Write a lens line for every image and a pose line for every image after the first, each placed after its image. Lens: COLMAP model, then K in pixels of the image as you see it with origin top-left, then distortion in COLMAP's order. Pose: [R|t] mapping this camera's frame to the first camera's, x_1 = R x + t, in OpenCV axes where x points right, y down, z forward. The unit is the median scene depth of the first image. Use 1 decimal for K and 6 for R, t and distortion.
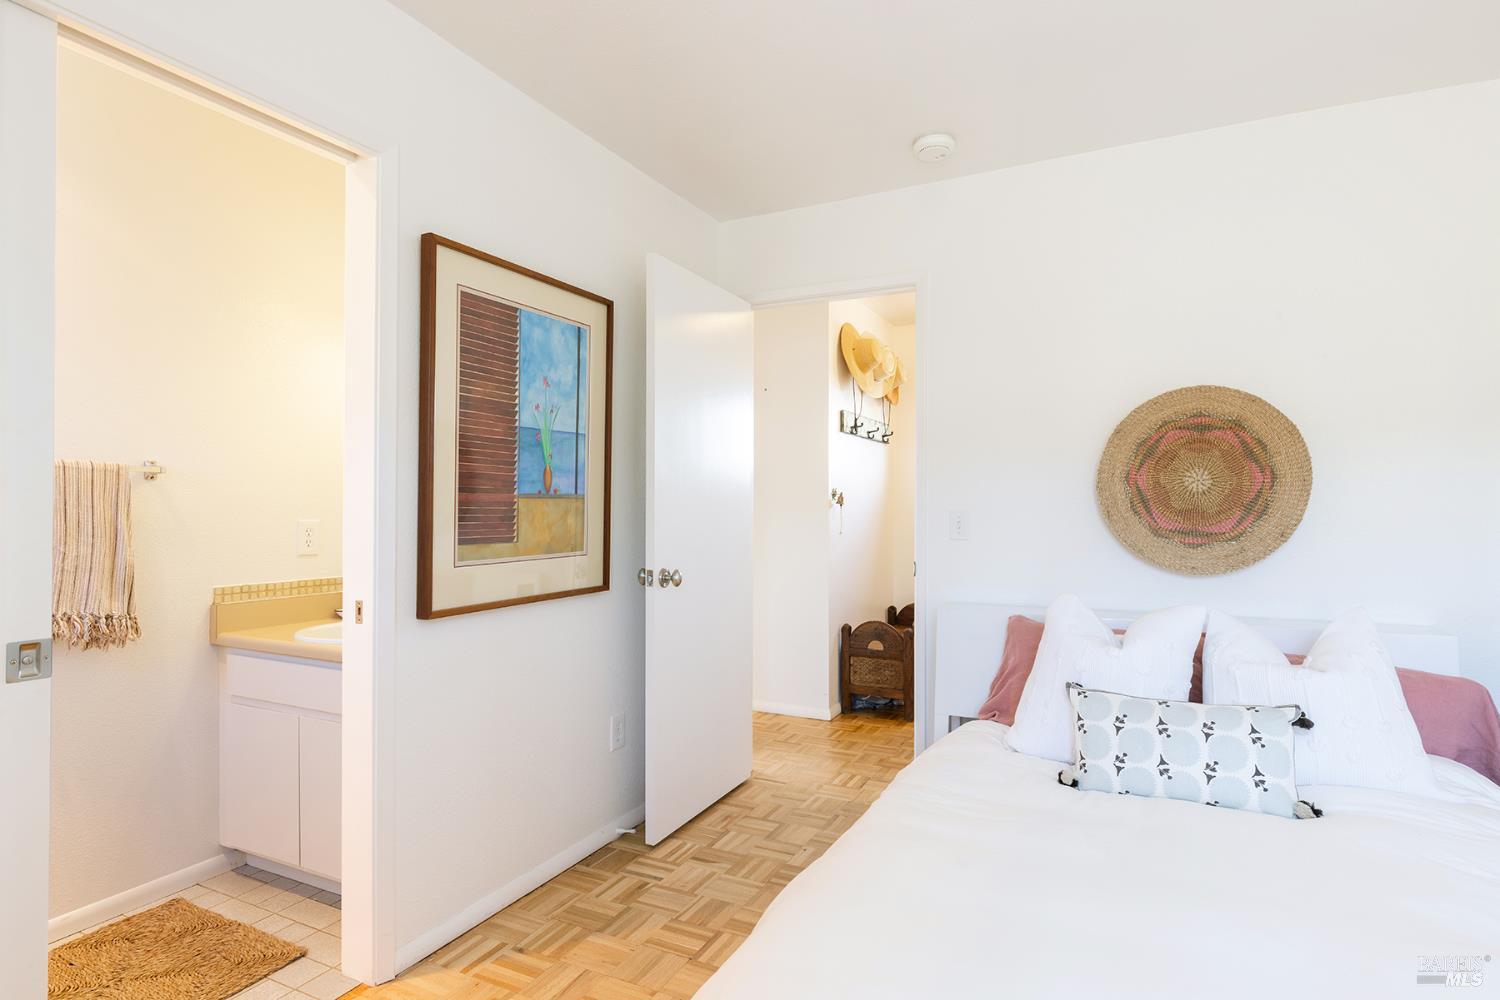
lens RADIAL K [[808.1, 0, 751.1], [0, 808.1, 504.3], [0, 0, 1]] dist [0.004777, 0.000841]
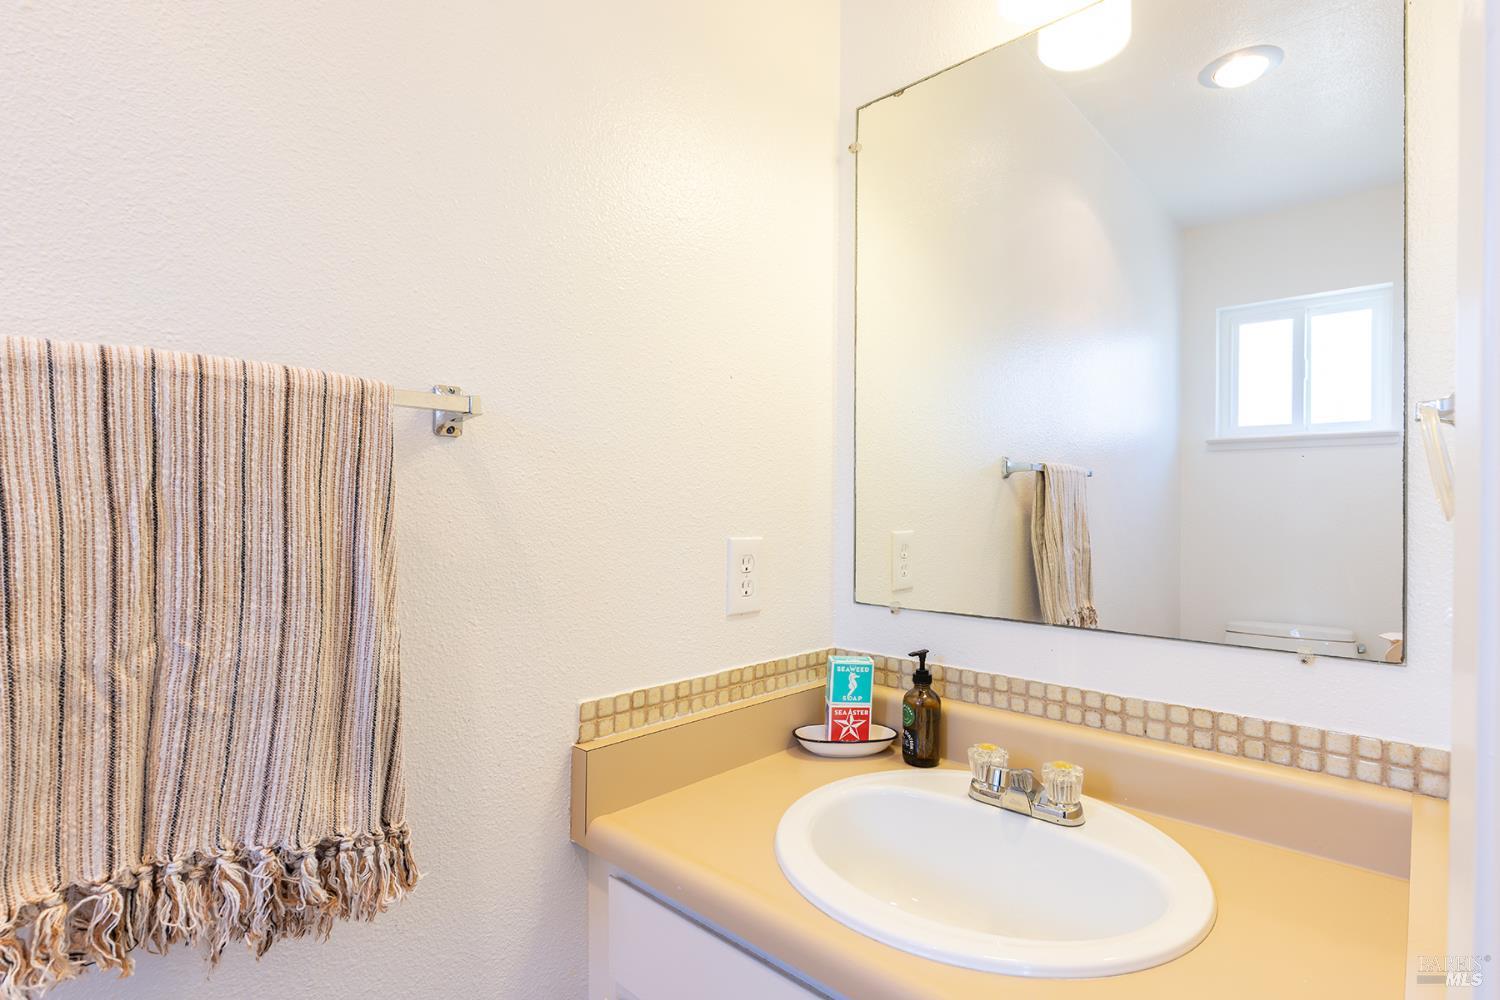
lens RADIAL K [[746.5, 0, 748.2], [0, 746.5, 500.7], [0, 0, 1]] dist [-0.003737, -0.000582]
pose [[0.960241, 0.003546, -0.279151, -0.539225], [-0.005810, 0.999957, -0.007282, 0.002024], [0.279113, 0.008615, 0.960220, 0.747353]]
